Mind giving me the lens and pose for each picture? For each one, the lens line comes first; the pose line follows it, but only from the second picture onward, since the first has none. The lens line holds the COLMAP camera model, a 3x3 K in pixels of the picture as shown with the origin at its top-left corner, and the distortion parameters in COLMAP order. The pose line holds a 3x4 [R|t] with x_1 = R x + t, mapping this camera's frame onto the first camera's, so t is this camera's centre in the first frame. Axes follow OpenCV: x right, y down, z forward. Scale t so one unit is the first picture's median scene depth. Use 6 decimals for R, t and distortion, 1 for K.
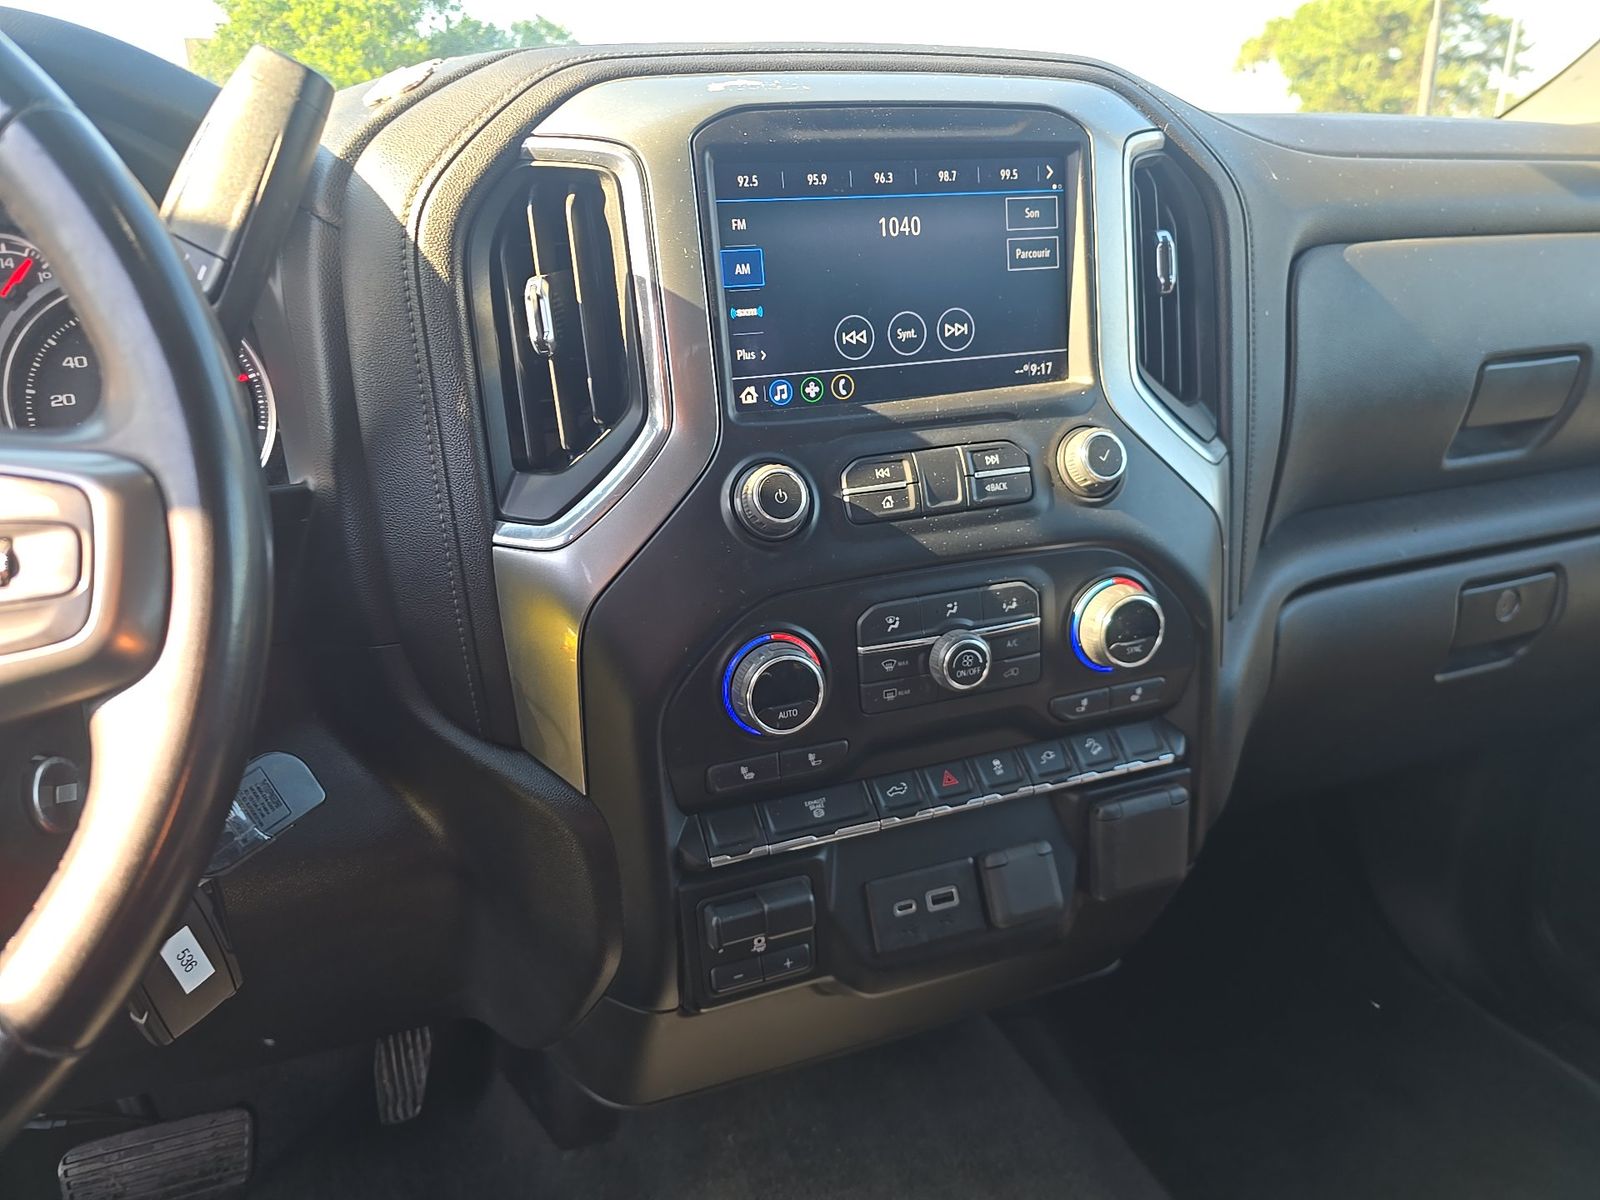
lens RADIAL K [[1067.6, 0, 789.1], [0, 1067.6, 605.5], [0, 0, 1]] dist [0.028865, -0.022247]
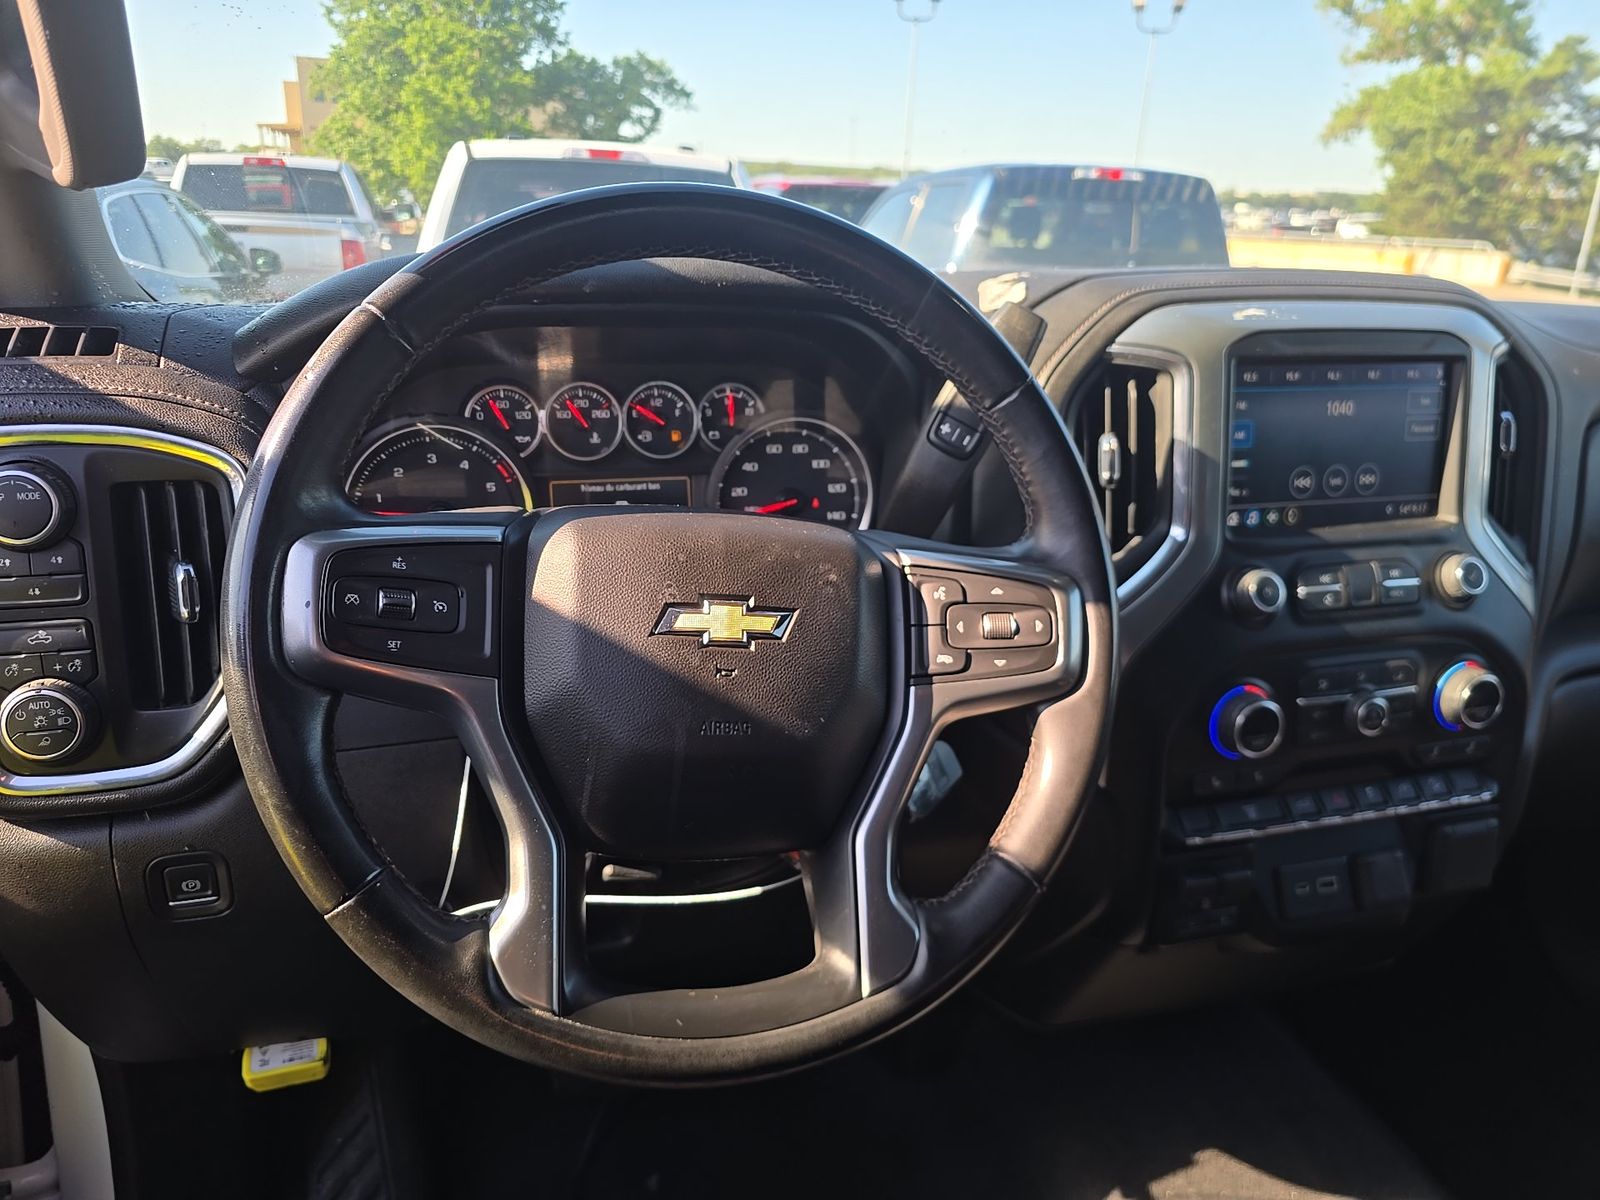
lens RADIAL K [[1067.6, 0, 804.5], [0, 1067.6, 608.6], [0, 0, 1]] dist [0.028865, -0.022247]
pose [[0.997038, 0.065998, -0.039478, -0.519798], [-0.067185, 0.997303, -0.029549, 0.004977], [0.037421, 0.032114, 0.998783, -0.442104]]
